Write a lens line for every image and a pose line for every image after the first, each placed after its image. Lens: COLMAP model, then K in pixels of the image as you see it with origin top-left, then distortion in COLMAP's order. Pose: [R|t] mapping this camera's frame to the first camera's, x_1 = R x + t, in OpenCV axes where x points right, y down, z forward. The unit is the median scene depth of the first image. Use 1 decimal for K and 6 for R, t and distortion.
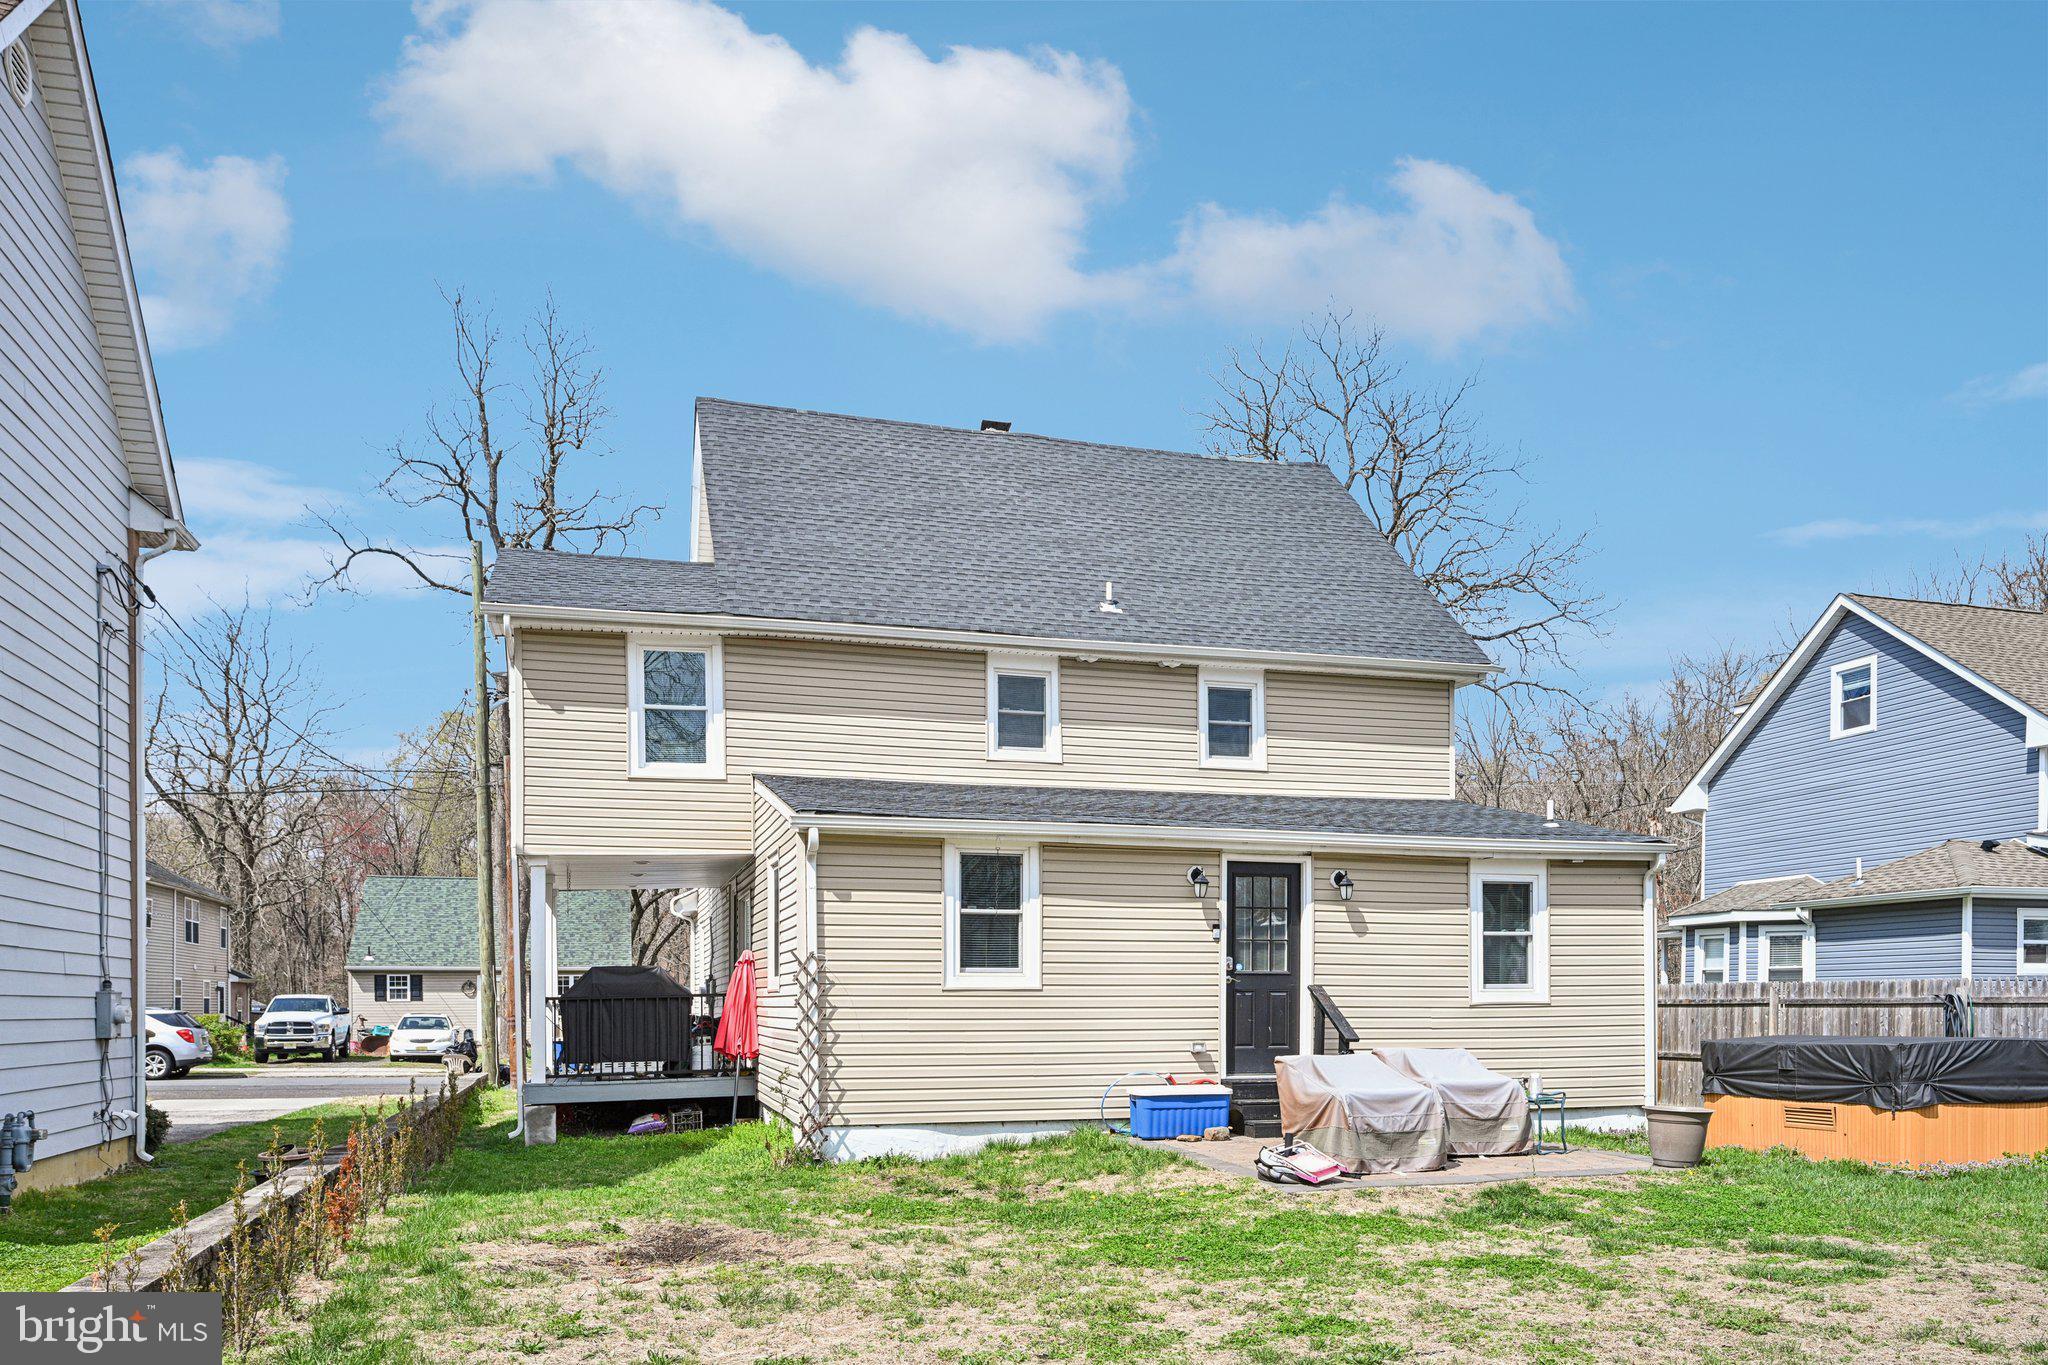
lens RADIAL K [[1376.7, 0, 1024.0], [0, 1376.7, 682.5], [0, 0, 1]] dist [0.001210, 0.000153]
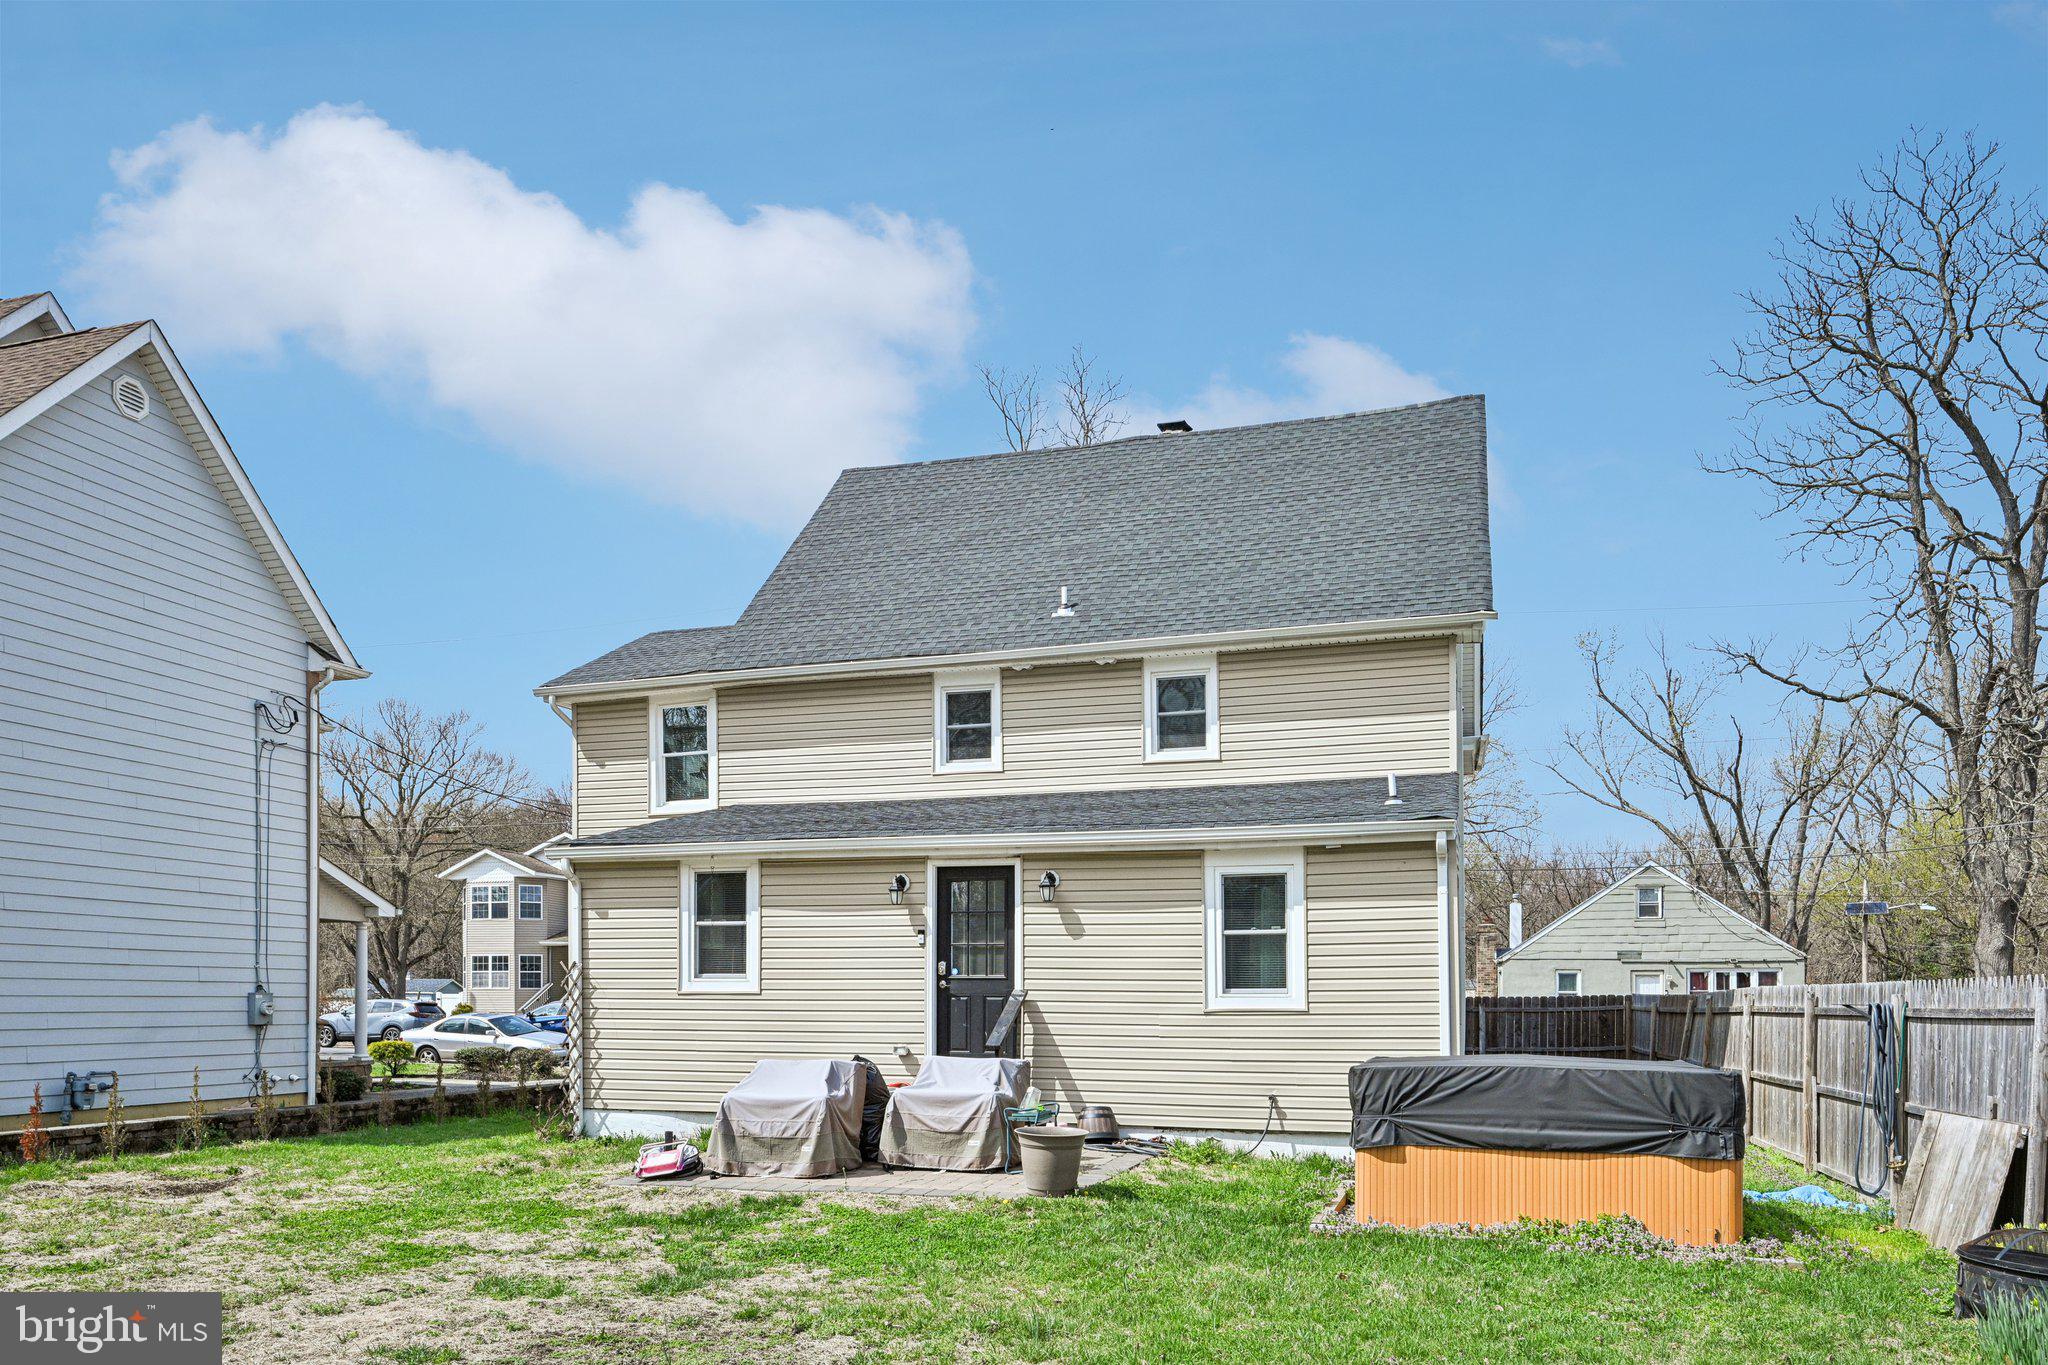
lens RADIAL K [[1351.2, 0, 1024.0], [0, 1351.2, 682.5], [0, 0, 1]] dist [-0.004827, -0.000921]
pose [[0.842648, -0.117428, -0.525504, 0.704715], [0.116370, 0.992582, -0.035202, 0.036140], [0.525740, -0.031490, 0.850062, 0.187460]]
